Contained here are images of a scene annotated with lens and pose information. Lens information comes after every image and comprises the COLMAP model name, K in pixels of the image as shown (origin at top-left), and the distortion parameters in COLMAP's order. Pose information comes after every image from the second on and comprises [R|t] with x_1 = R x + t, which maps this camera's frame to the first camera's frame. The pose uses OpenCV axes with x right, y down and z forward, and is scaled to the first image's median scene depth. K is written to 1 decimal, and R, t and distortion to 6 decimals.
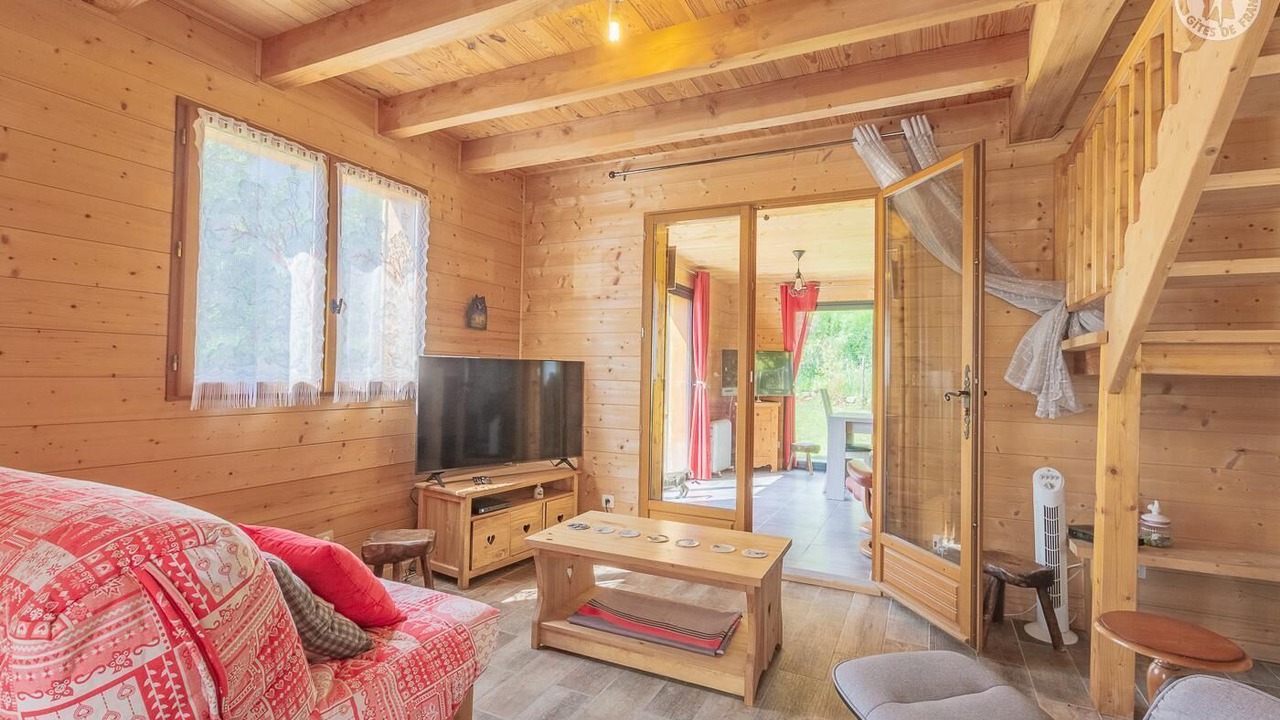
lens RADIAL K [[586.5, 0, 646.9], [0, 586.5, 361.0], [0, 0, 1]] dist [0.002576, -0.000502]
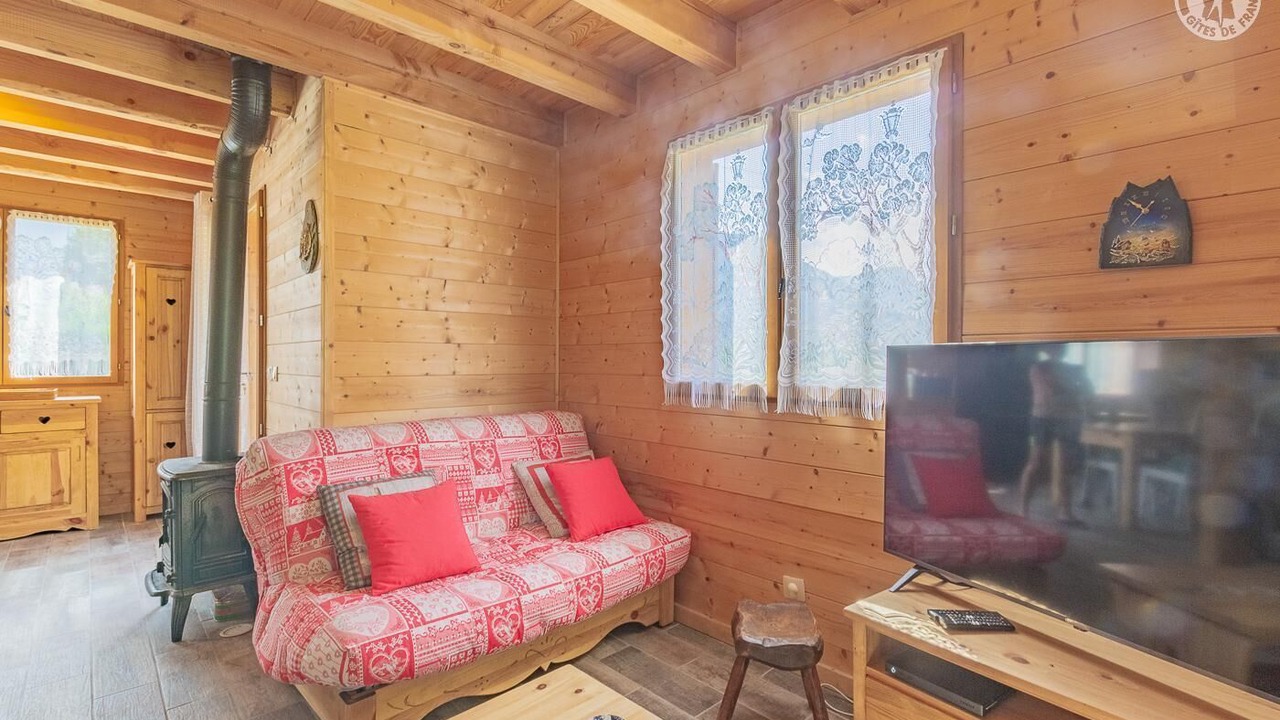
lens RADIAL K [[586.5, 0, 646.9], [0, 586.5, 361.0], [0, 0, 1]] dist [0.002576, -0.000502]
pose [[-0.380766, -0.023938, -0.924362, 0.250635], [0.004936, 0.999598, -0.027919, 0.021828], [0.924658, -0.015193, -0.380495, 1.067313]]
